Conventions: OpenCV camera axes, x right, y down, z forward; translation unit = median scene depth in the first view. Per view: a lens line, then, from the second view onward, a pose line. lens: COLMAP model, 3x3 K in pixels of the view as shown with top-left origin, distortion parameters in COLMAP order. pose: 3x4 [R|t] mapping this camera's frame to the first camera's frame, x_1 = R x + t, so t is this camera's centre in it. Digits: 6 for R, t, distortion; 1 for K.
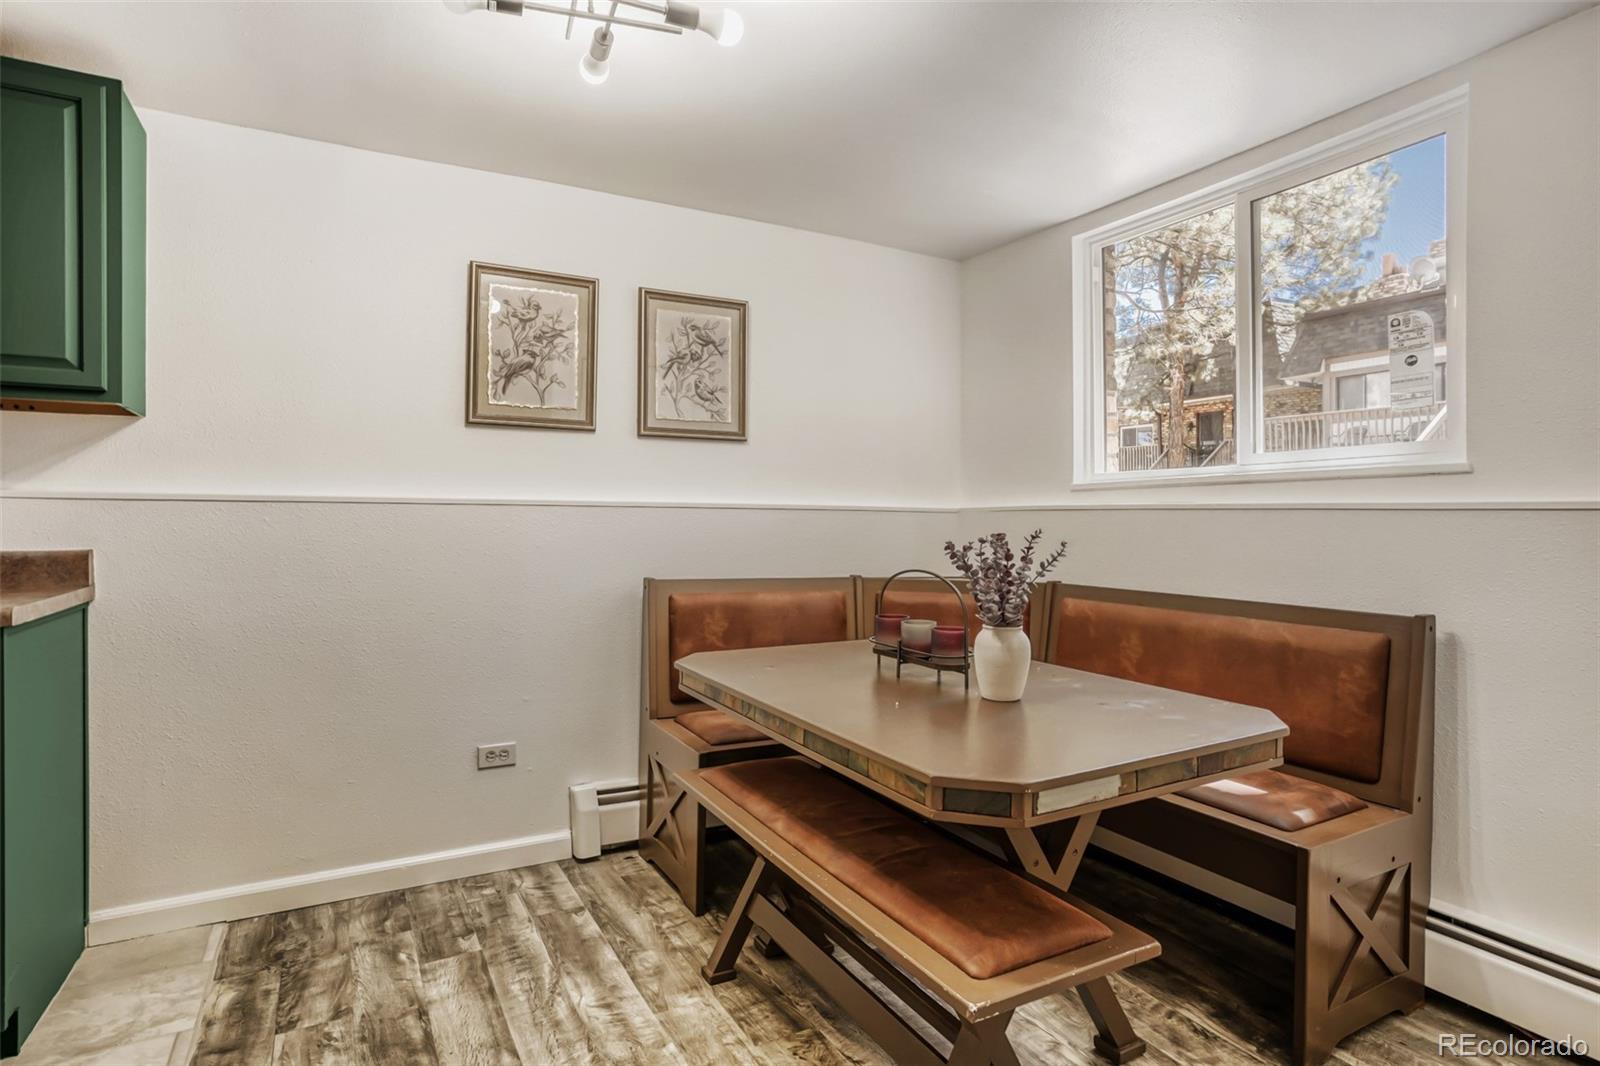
lens RADIAL K [[825.0, 0, 800.0], [0, 825.0, 533.0], [0, 0, 1]] dist [-0.068843, 0.040690]
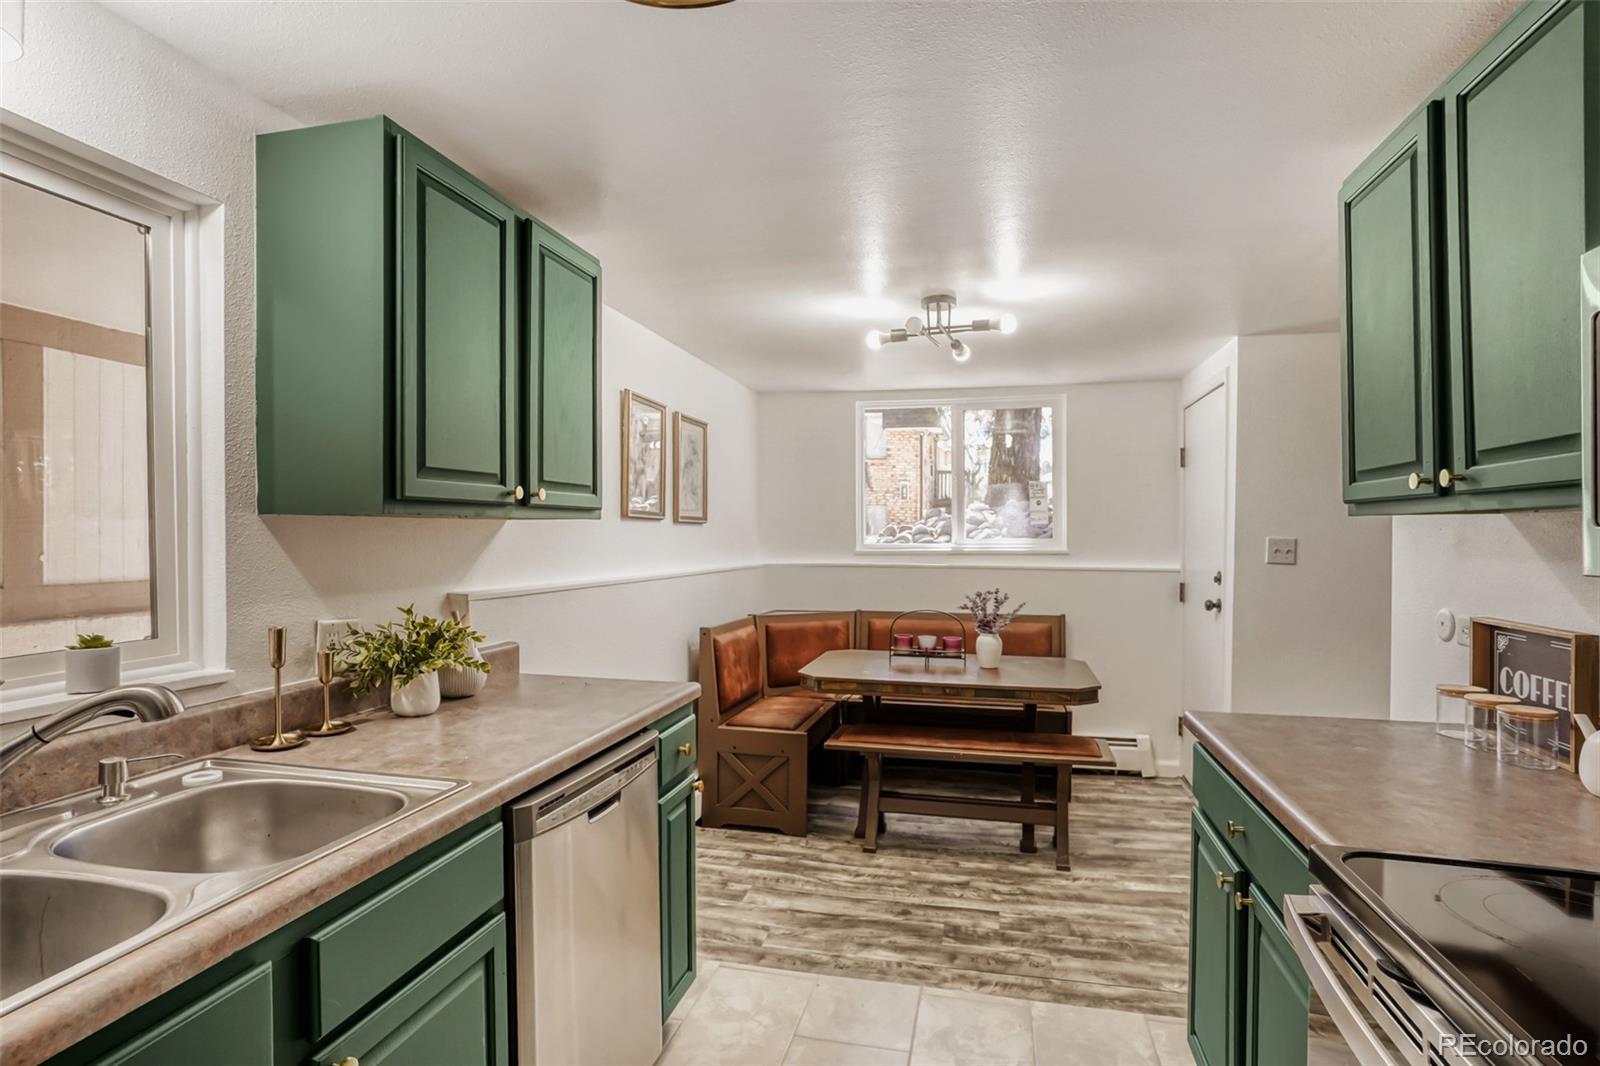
lens RADIAL K [[825.0, 0, 800.0], [0, 825.0, 533.0], [0, 0, 1]] dist [-0.068843, 0.040690]
pose [[0.679764, -0.000924, 0.733430, -1.524021], [0.010696, 0.999905, -0.008655, -0.124866], [-0.733353, 0.013728, 0.679710, -0.097122]]
